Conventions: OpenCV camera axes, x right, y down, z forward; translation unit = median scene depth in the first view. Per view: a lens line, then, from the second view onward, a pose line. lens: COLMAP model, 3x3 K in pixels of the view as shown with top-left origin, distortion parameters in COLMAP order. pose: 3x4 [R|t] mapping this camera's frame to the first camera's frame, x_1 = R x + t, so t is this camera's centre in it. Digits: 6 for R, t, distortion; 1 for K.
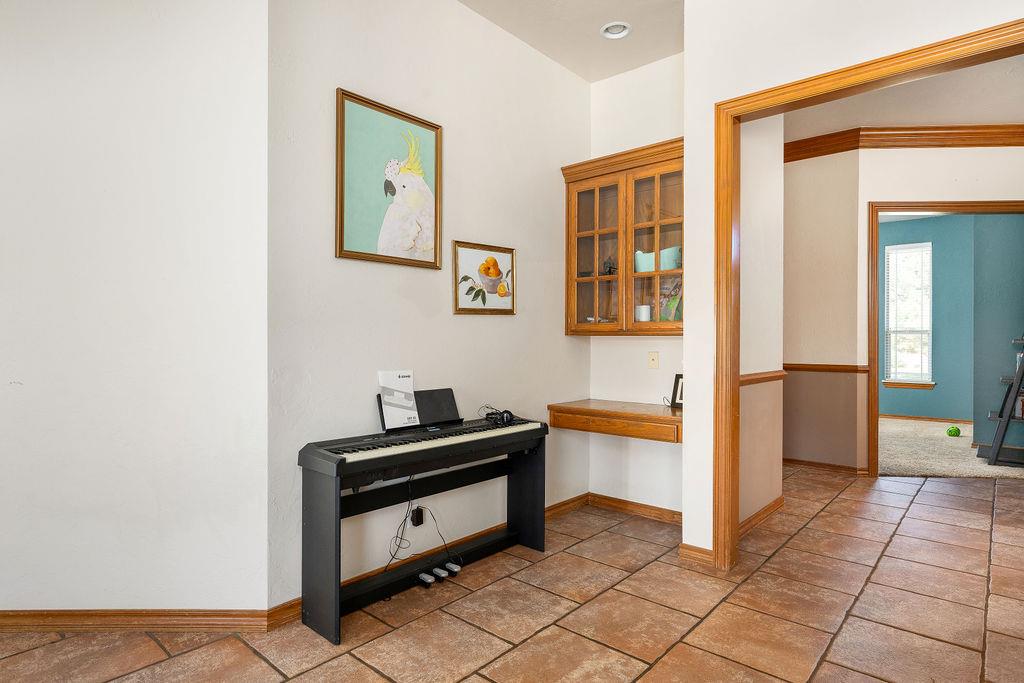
lens RADIAL K [[563.7, 0, 511.5], [0, 563.7, 340.6], [0, 0, 1]] dist [-0.002276, -0.000493]
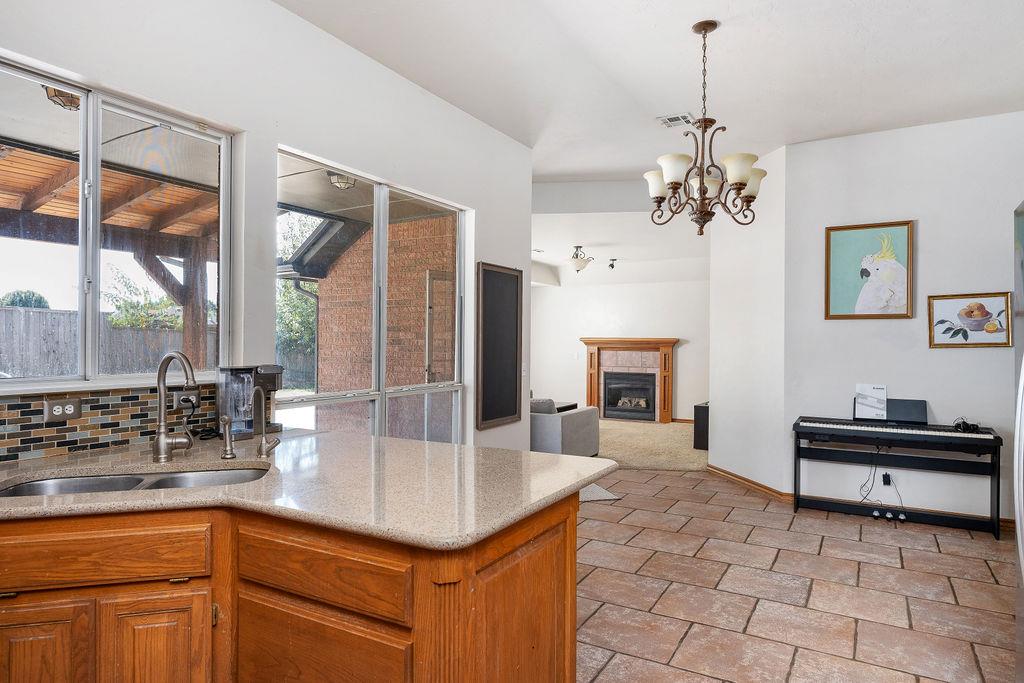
lens RADIAL K [[613.7, 0, 511.3], [0, 613.7, 343.2], [0, 0, 1]] dist [0.000726, -0.000844]
pose [[0.188271, 0.000937, -0.982117, 1.261545], [-0.008875, 0.999960, -0.000748, -0.050907], [0.982077, 0.008857, 0.188272, -0.330114]]
